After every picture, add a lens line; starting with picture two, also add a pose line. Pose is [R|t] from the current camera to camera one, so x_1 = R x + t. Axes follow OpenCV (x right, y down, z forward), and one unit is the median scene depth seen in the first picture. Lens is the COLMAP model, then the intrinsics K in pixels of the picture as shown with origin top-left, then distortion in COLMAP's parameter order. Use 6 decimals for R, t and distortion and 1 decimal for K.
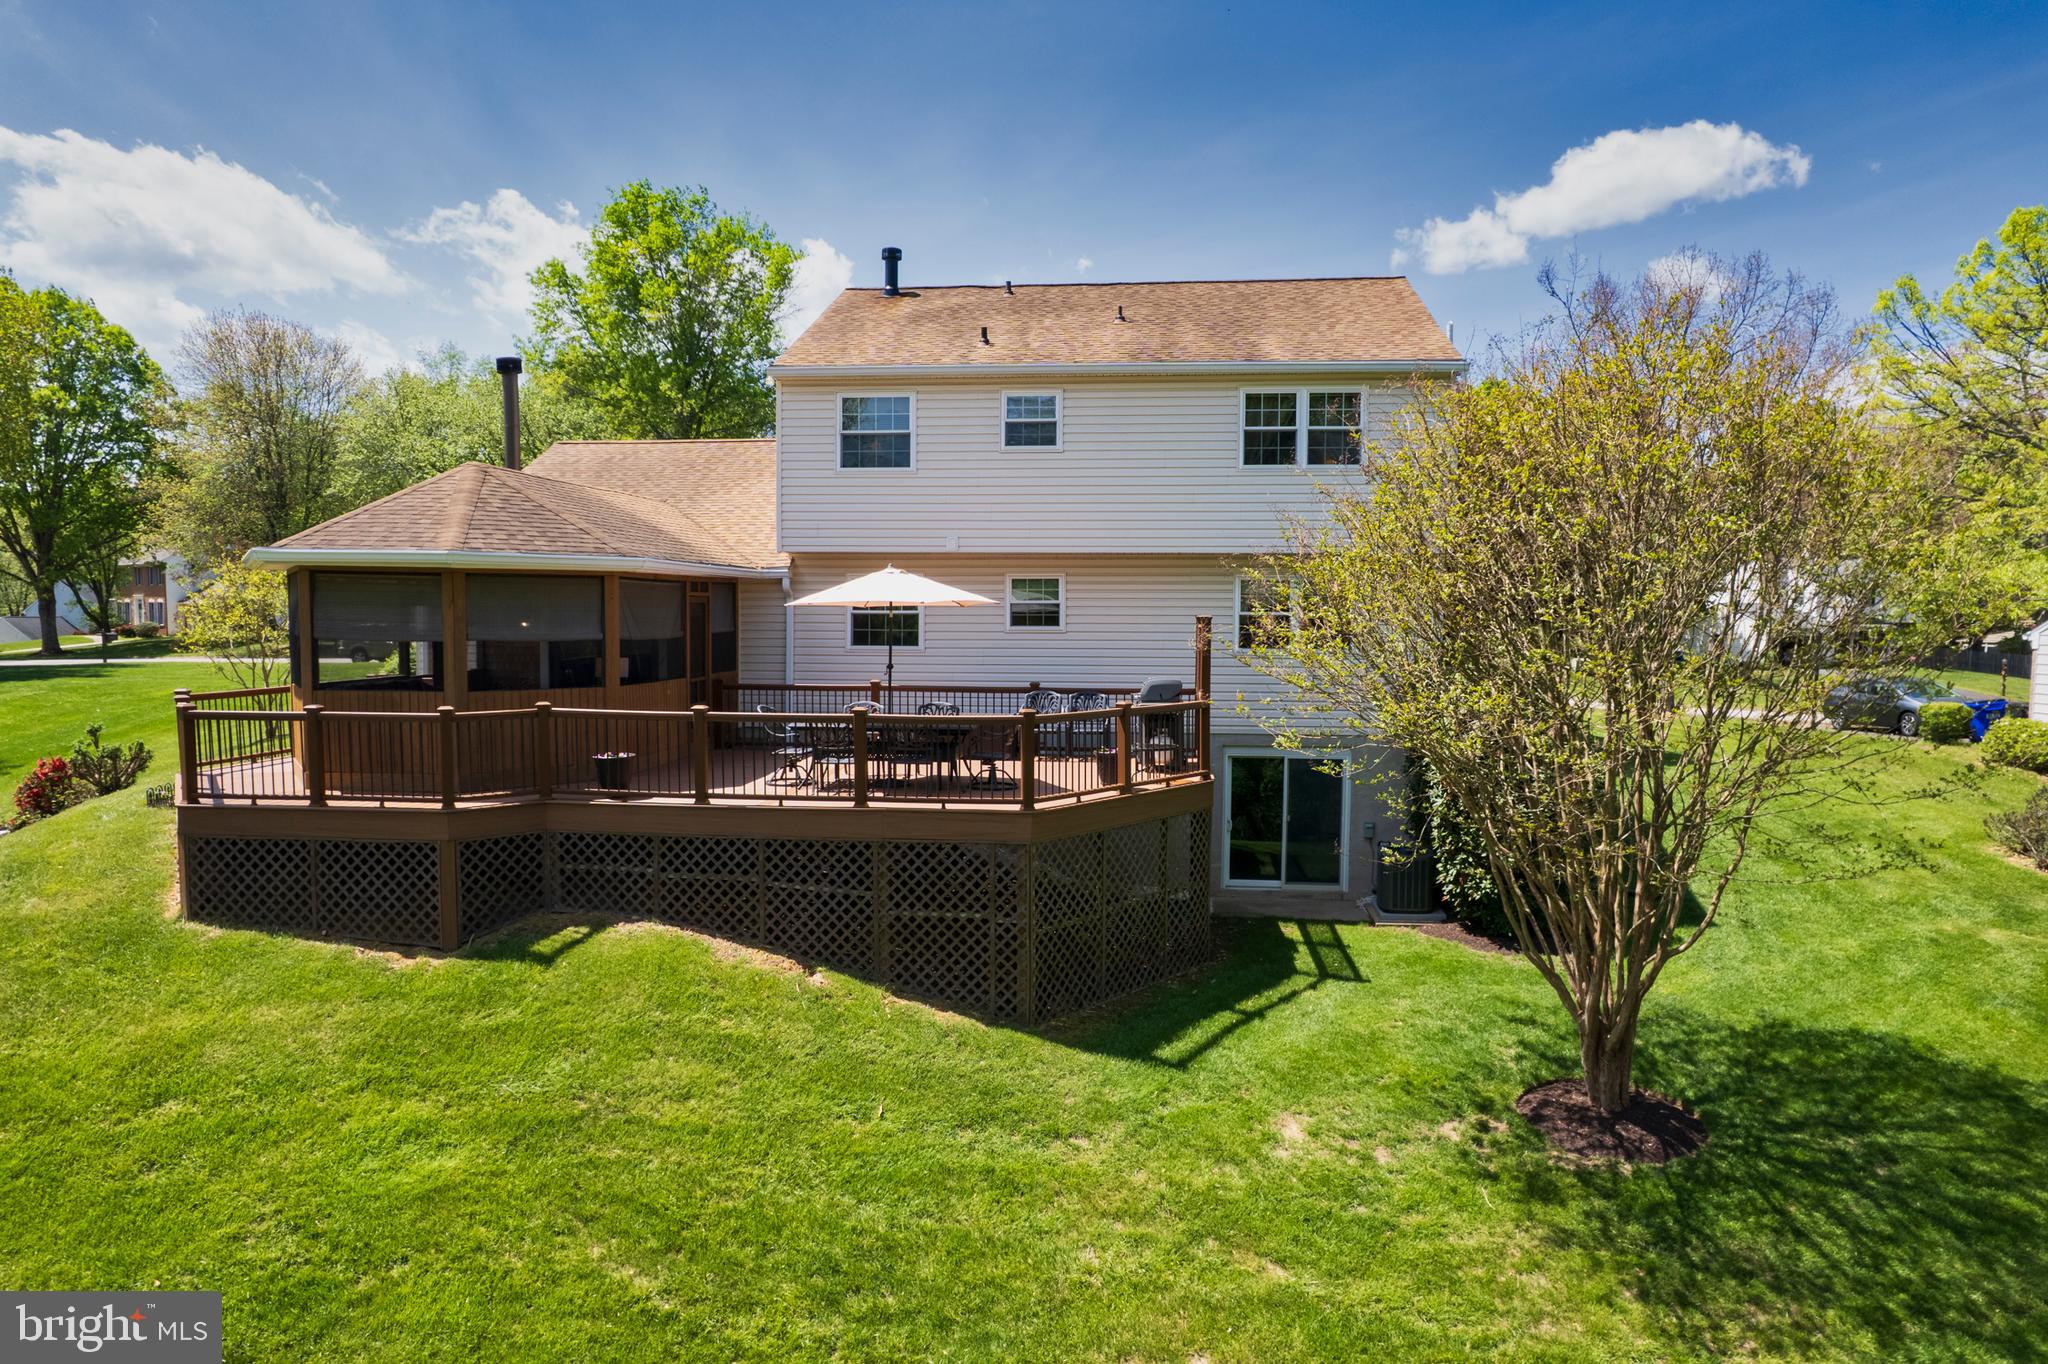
lens RADIAL K [[1295.3, 0, 1024.0], [0, 1295.3, 682.0], [0, 0, 1]] dist [-0.035759, 0.002274]
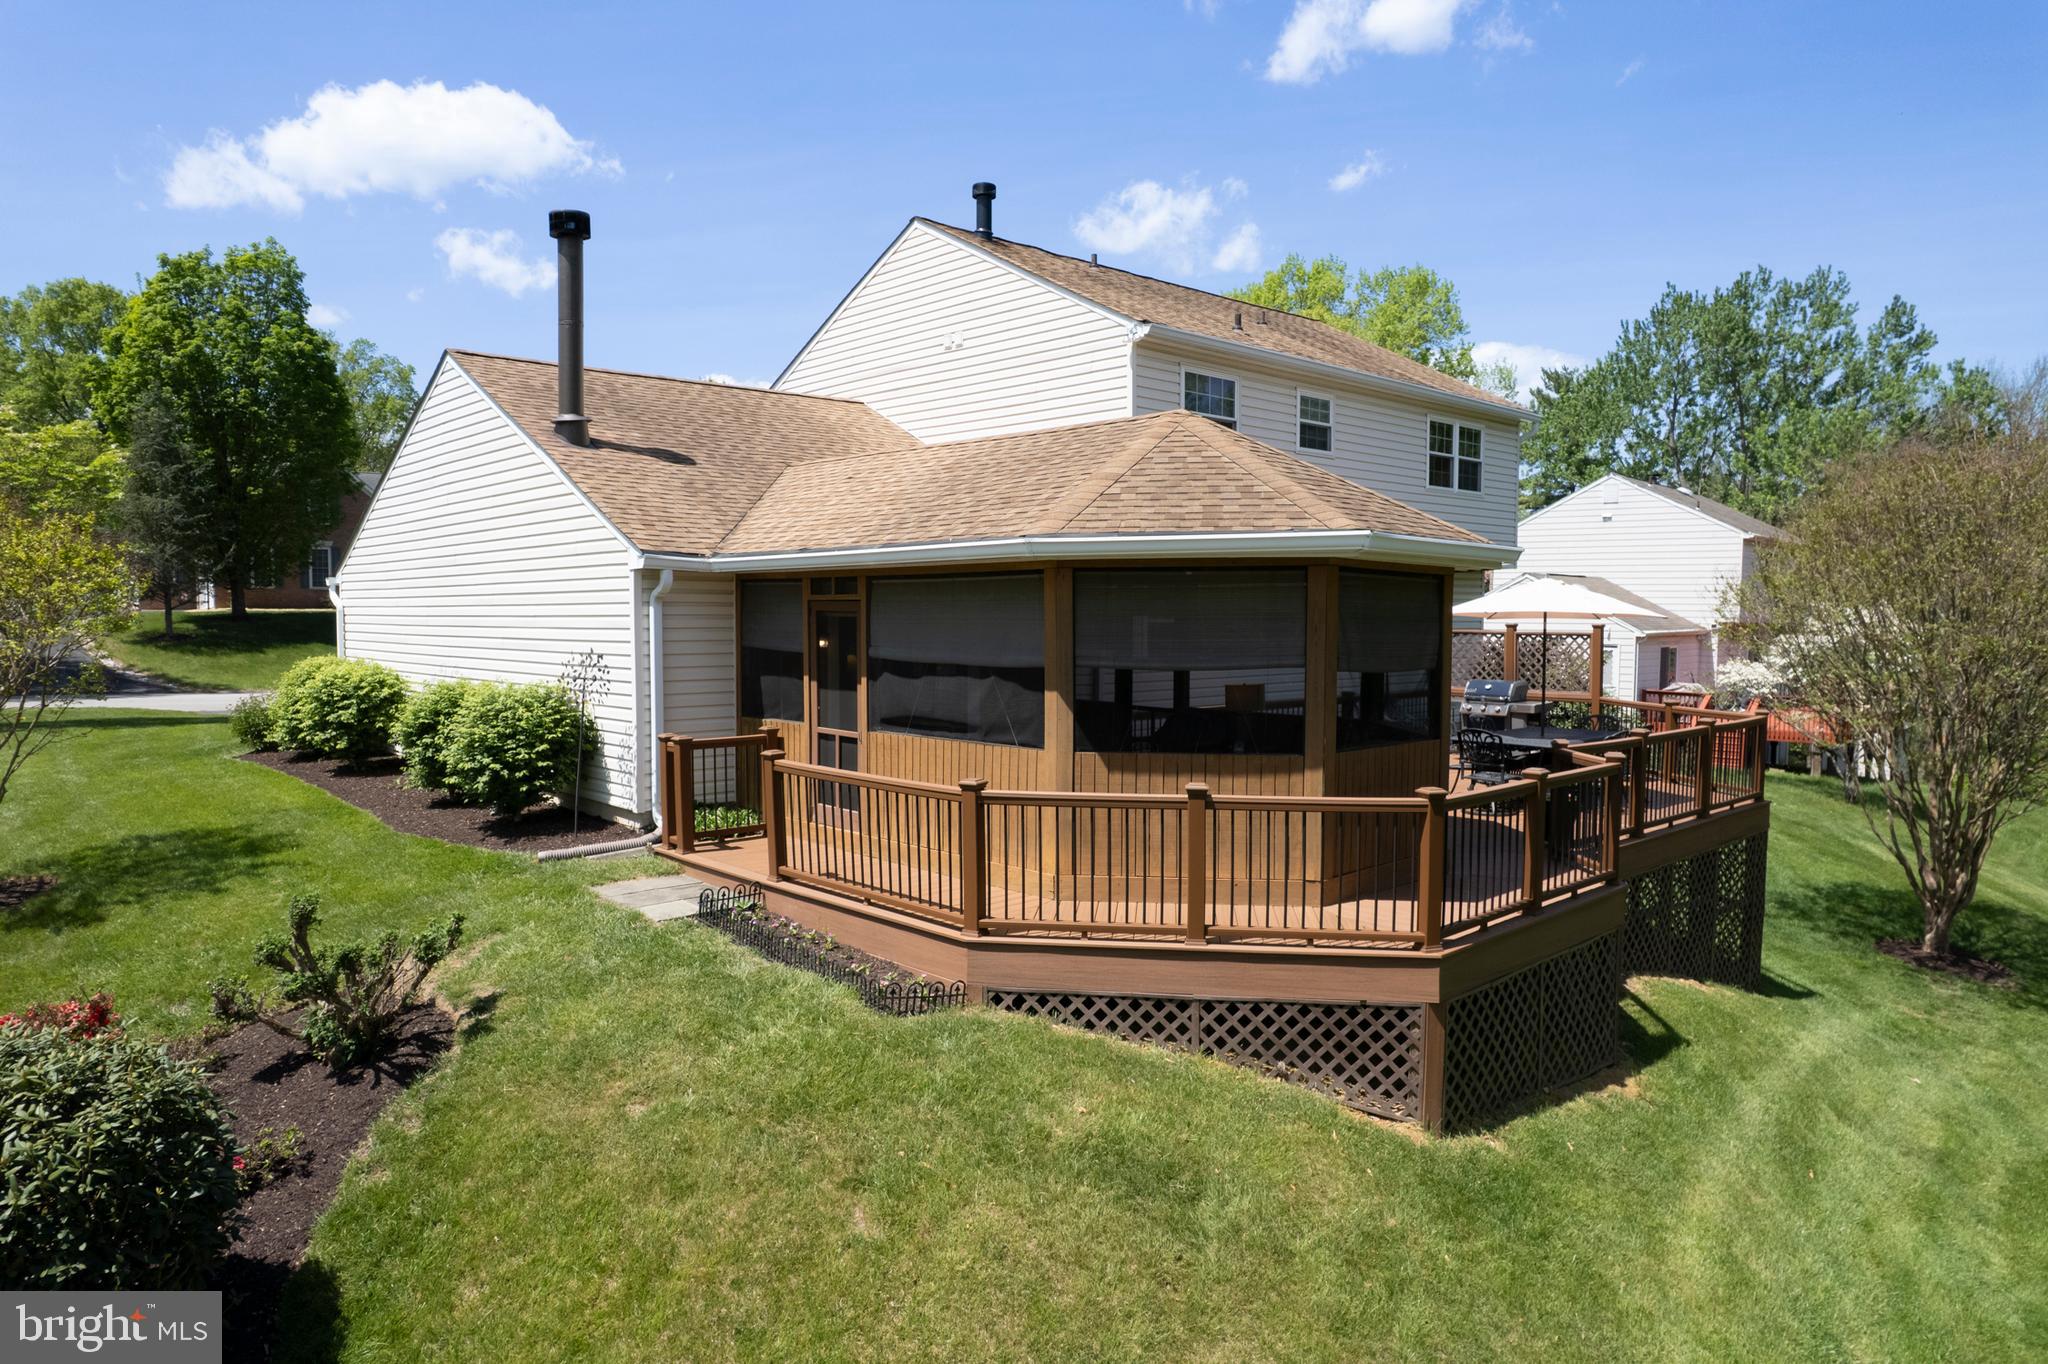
lens RADIAL K [[1295.3, 0, 1024.0], [0, 1295.3, 682.0], [0, 0, 1]] dist [-0.035759, 0.002274]
pose [[0.664696, -0.043163, 0.745866, -1.038438], [0.044219, 0.998852, 0.018396, -0.042210], [-0.745804, 0.020753, 0.665842, 0.621106]]
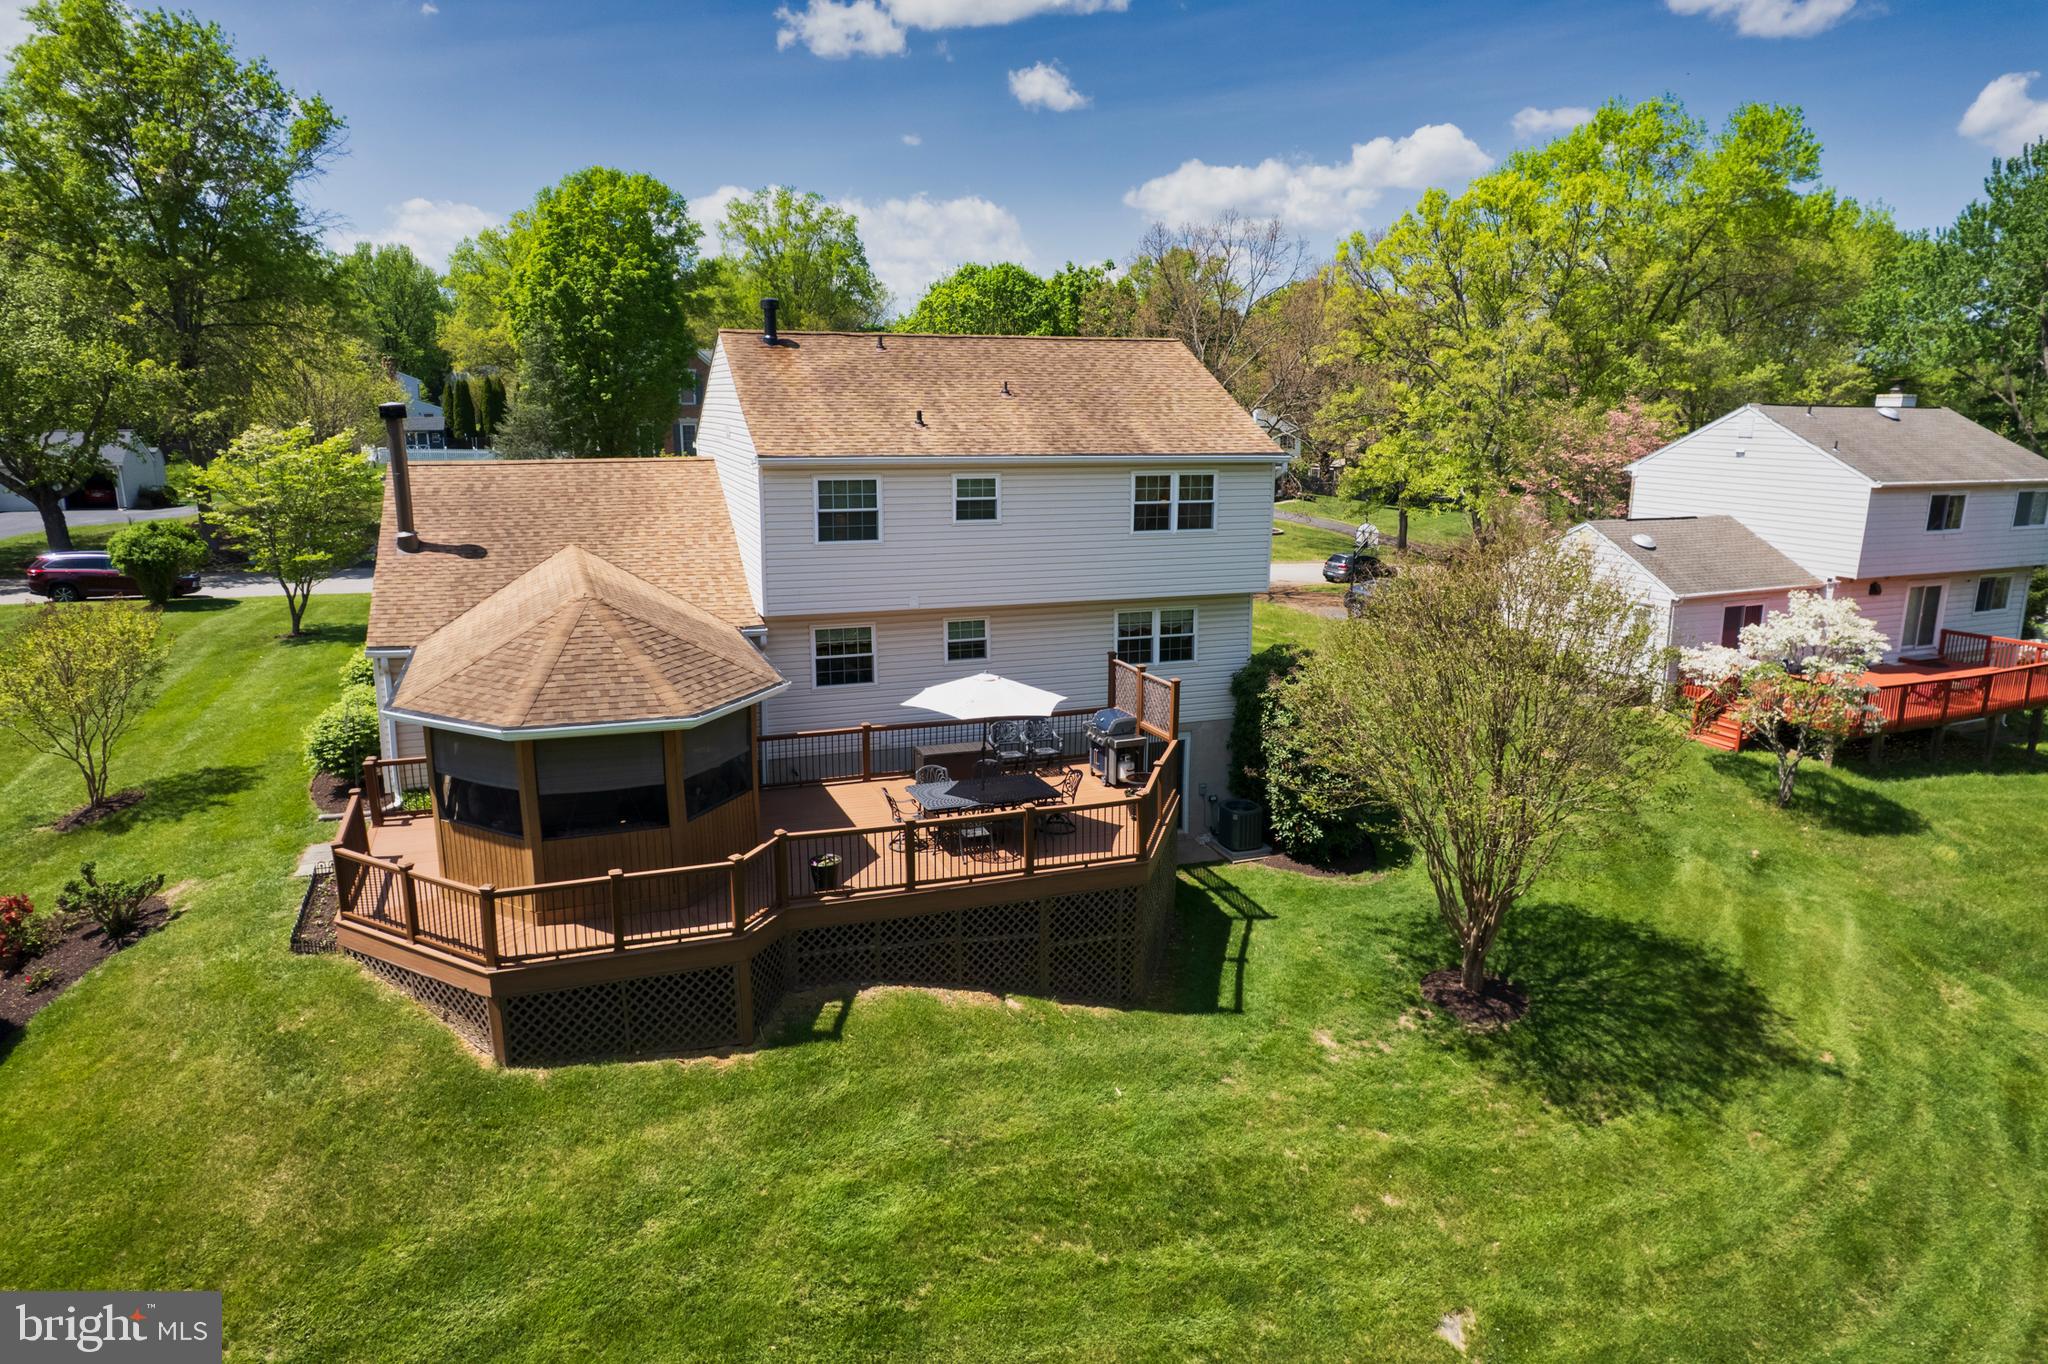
lens RADIAL K [[1295.3, 0, 1024.0], [0, 1295.3, 682.0], [0, 0, 1]] dist [-0.035759, 0.002274]
pose [[0.898368, -0.093800, 0.429112, -0.585015], [0.025888, 0.986541, 0.161451, -0.271029], [-0.438480, -0.133934, 0.888705, -0.144016]]
